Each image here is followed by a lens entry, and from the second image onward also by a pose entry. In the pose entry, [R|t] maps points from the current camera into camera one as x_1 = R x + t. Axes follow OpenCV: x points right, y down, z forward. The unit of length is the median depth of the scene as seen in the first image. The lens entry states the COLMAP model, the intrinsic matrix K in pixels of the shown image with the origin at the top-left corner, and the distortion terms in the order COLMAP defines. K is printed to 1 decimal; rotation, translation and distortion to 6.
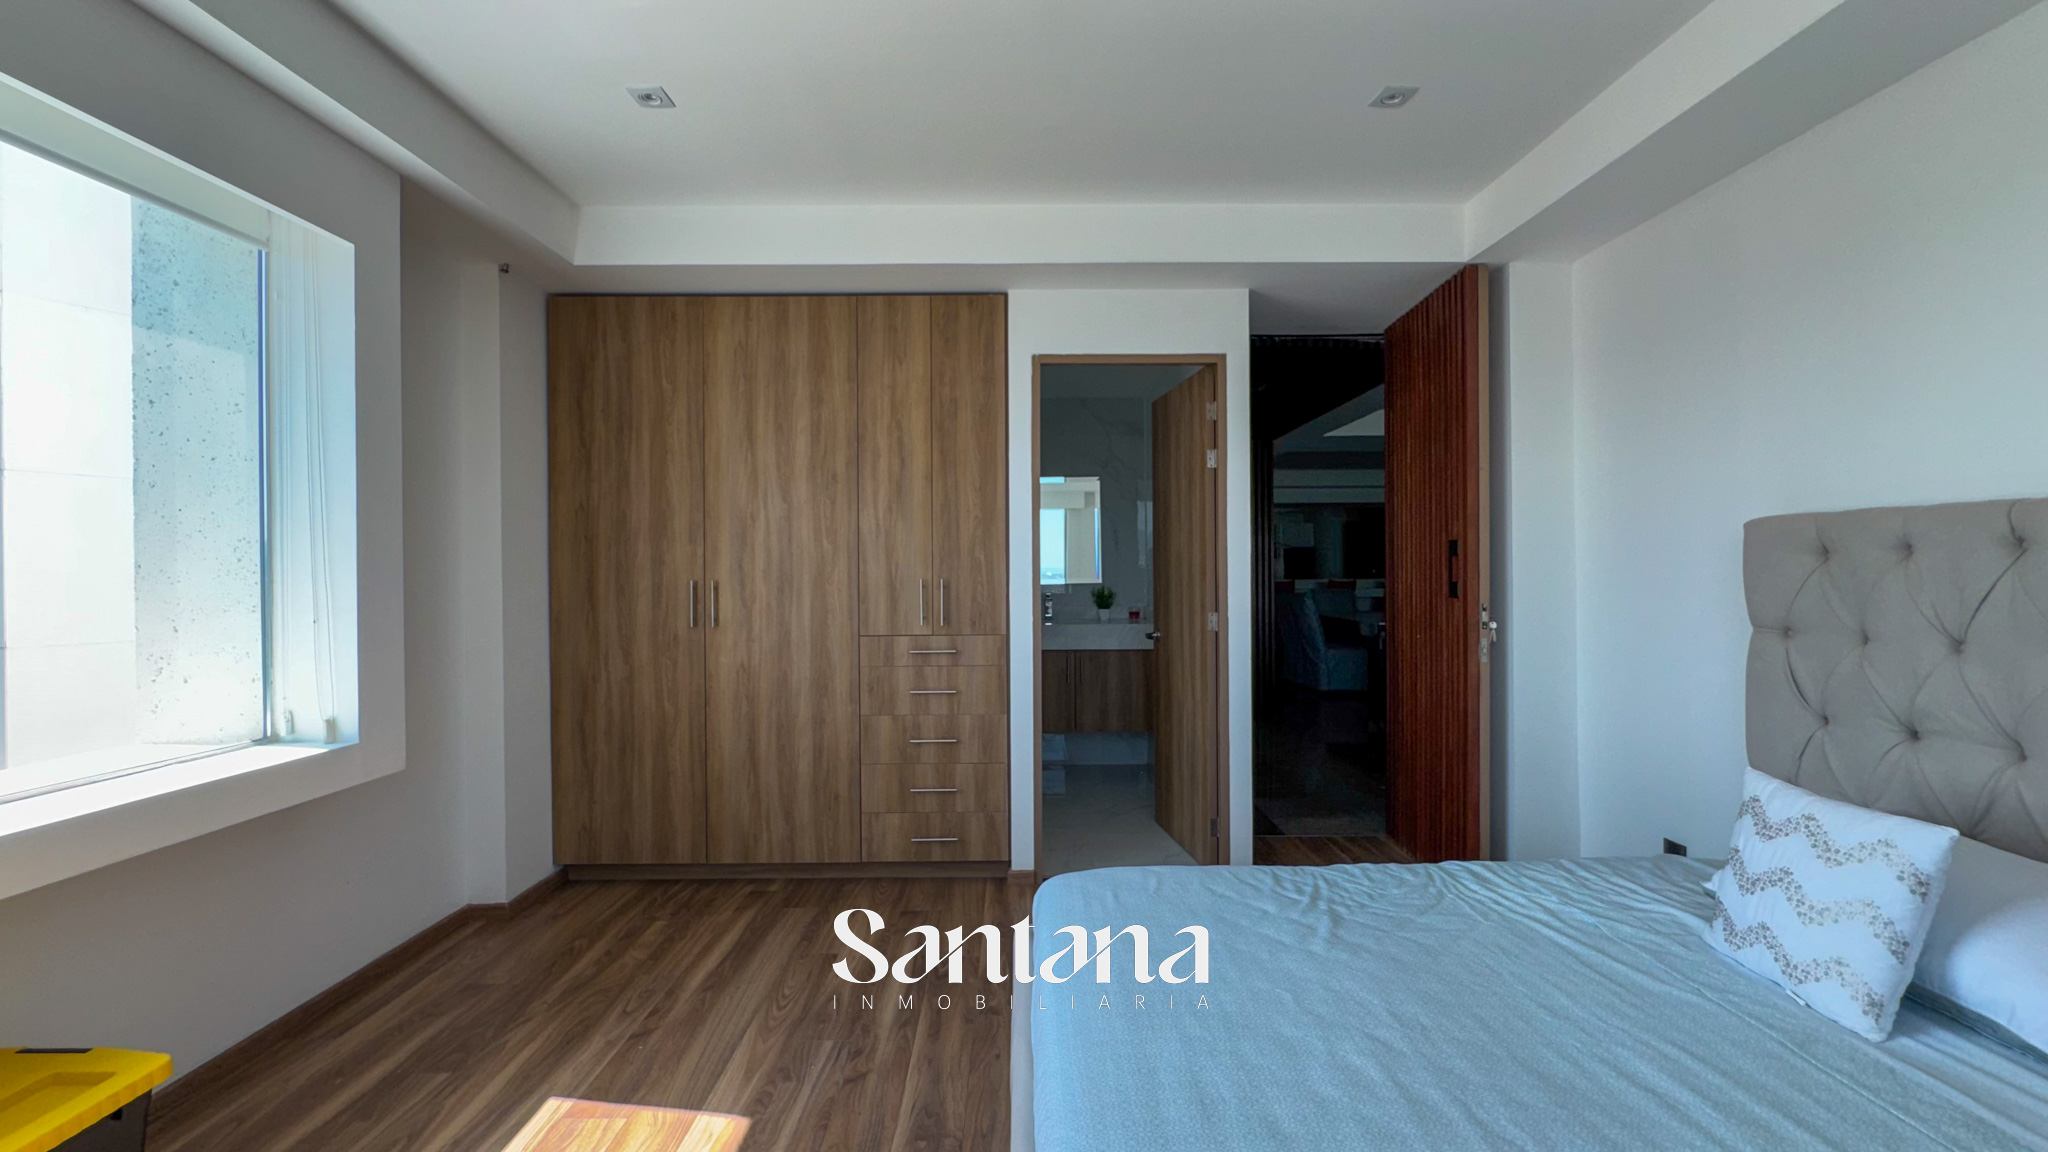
lens RADIAL K [[821.8, 0, 1024.0], [0, 821.8, 576.0], [0, 0, 1]] dist [-0.000951, -0.000259]
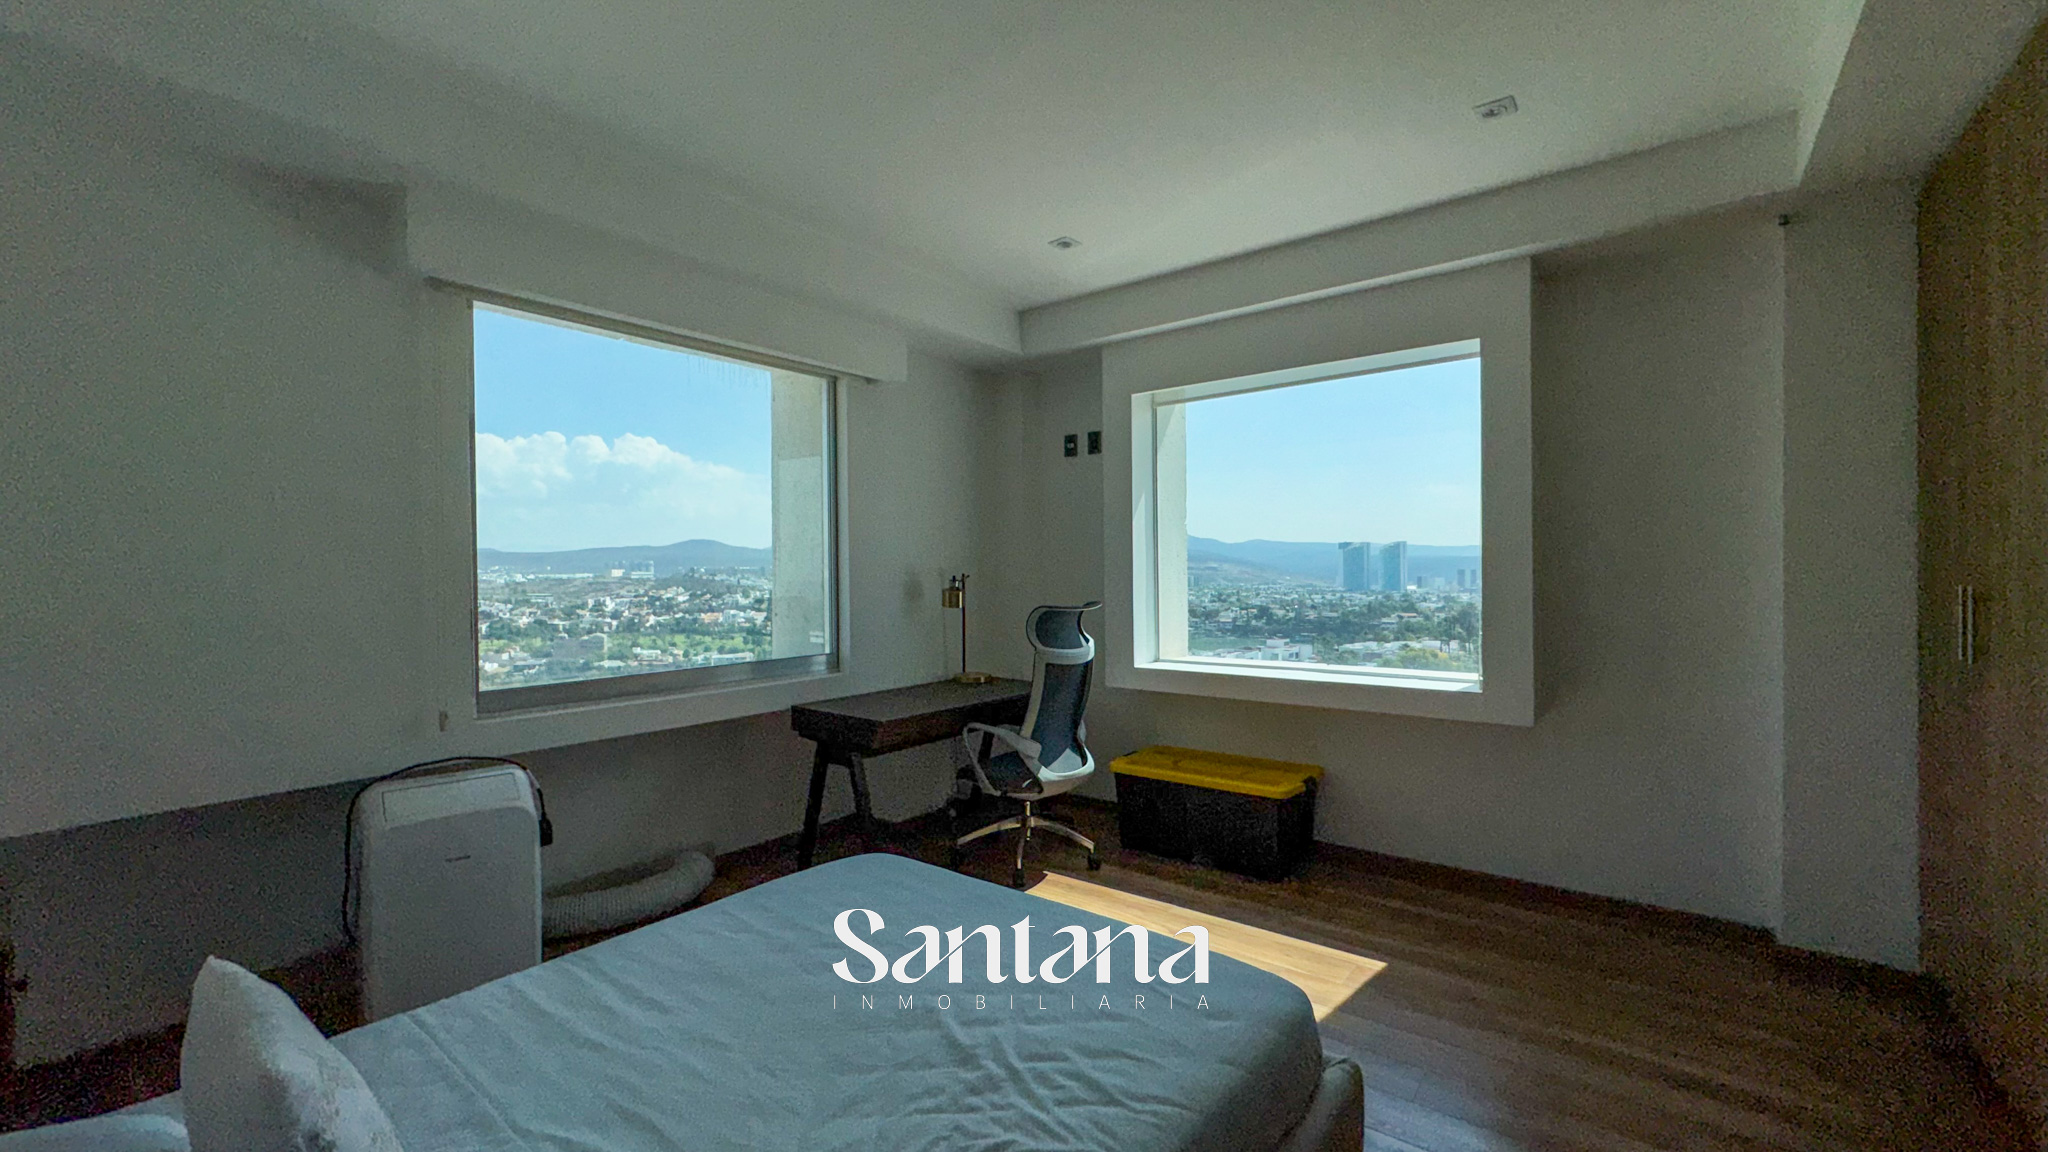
lens RADIAL K [[819.1, 0, 1024.0], [0, 819.1, 576.0], [0, 0, 1]] dist [0.000023, 0.000096]
pose [[-0.625543, 0.018504, -0.779970, 0.847753], [0.010893, 0.999828, 0.014984, -0.027893], [0.780114, 0.000877, -0.625637, 1.396512]]
